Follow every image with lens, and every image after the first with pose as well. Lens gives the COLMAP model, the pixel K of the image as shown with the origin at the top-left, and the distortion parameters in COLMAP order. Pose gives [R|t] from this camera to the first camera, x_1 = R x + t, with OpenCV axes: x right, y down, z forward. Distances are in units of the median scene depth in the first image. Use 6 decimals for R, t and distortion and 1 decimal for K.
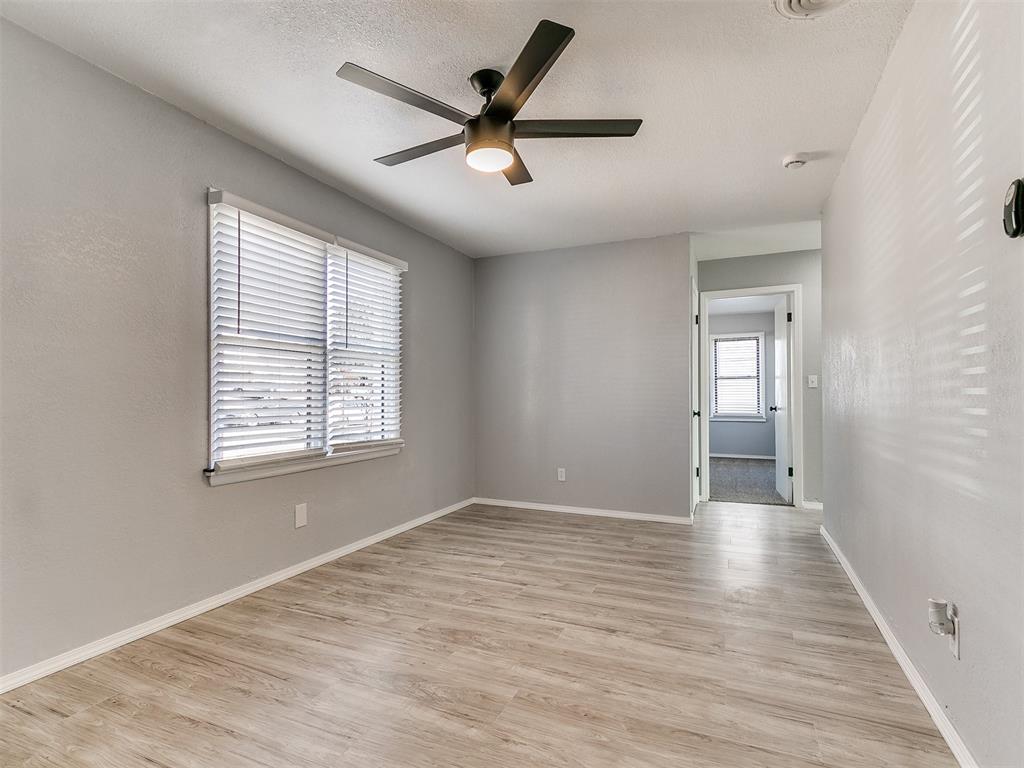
lens RADIAL K [[535.2, 0, 500.8], [0, 535.2, 388.4], [0, 0, 1]] dist [0.007211, -0.001082]
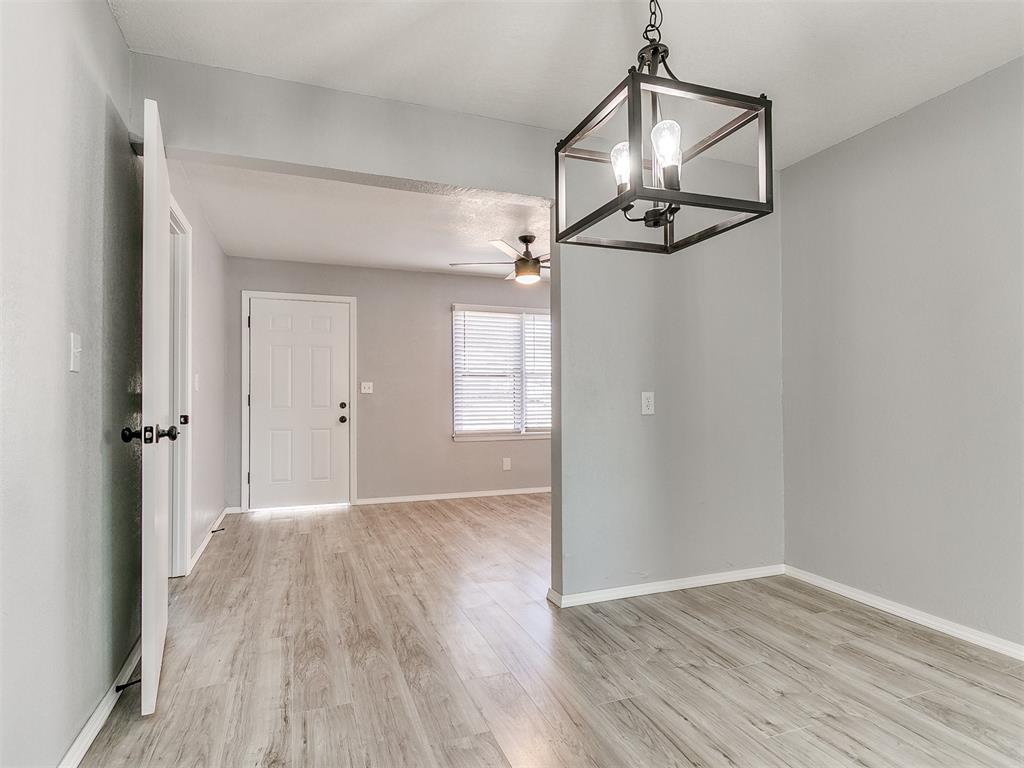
lens RADIAL K [[552.2, 0, 489.0], [0, 552.2, 387.5], [0, 0, 1]] dist [0.001845, -0.000412]
pose [[0.691500, -0.016301, -0.722193, 0.946580], [0.014064, 0.999860, -0.009102, -0.010477], [0.722240, -0.003863, 0.691632, -0.355268]]
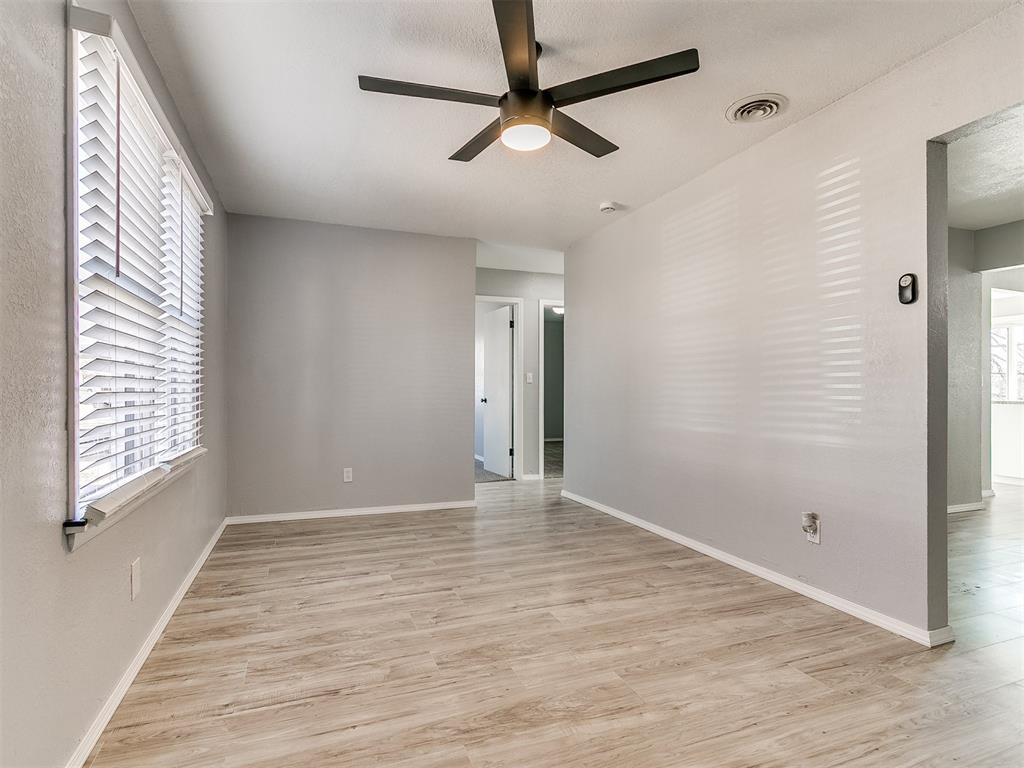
lens RADIAL K [[530.3, 0, 513.4], [0, 530.3, 387.6], [0, 0, 1]] dist [0.009557, 0.000090]
pose [[0.700181, 0.006397, 0.713936, -0.499266], [-0.013580, 0.999898, 0.004360, 0.007214], [-0.713836, -0.012748, 0.700197, 0.251274]]
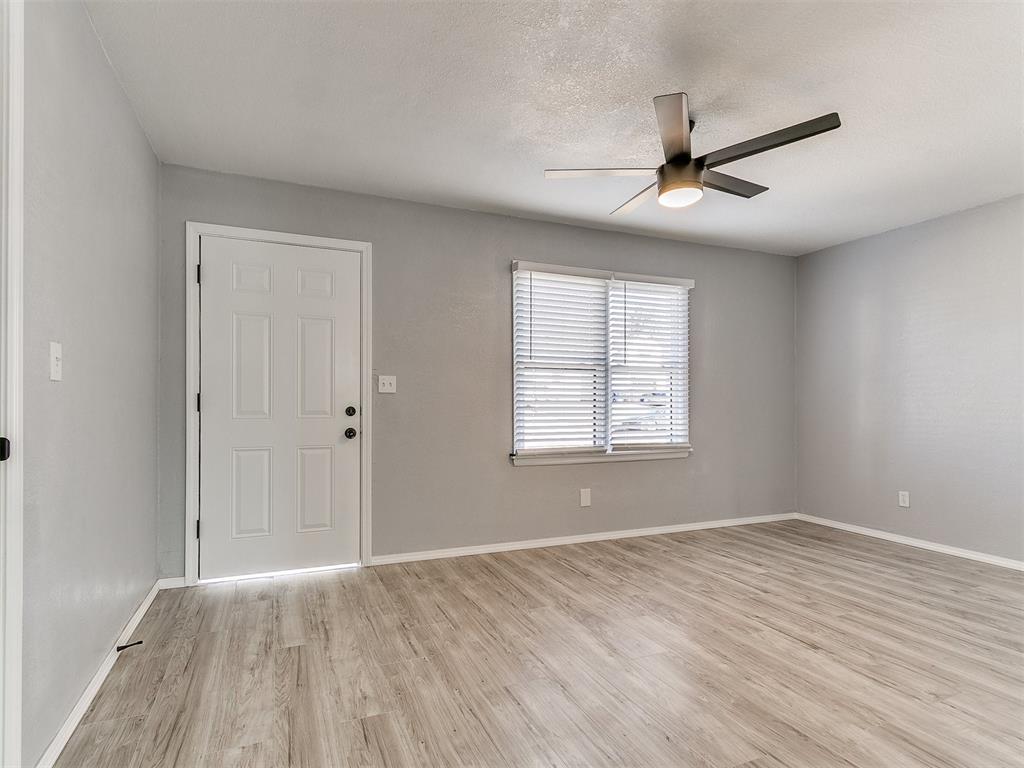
lens RADIAL K [[536.4, 0, 483.3], [0, 536.4, 402.7], [0, 0, 1]] dist [0.002969, -0.001263]
pose [[0.717786, 0.001778, -0.696261, 0.335505], [0.007009, 0.999928, 0.009779, -0.003164], [0.696228, -0.011900, 0.717722, -0.082909]]
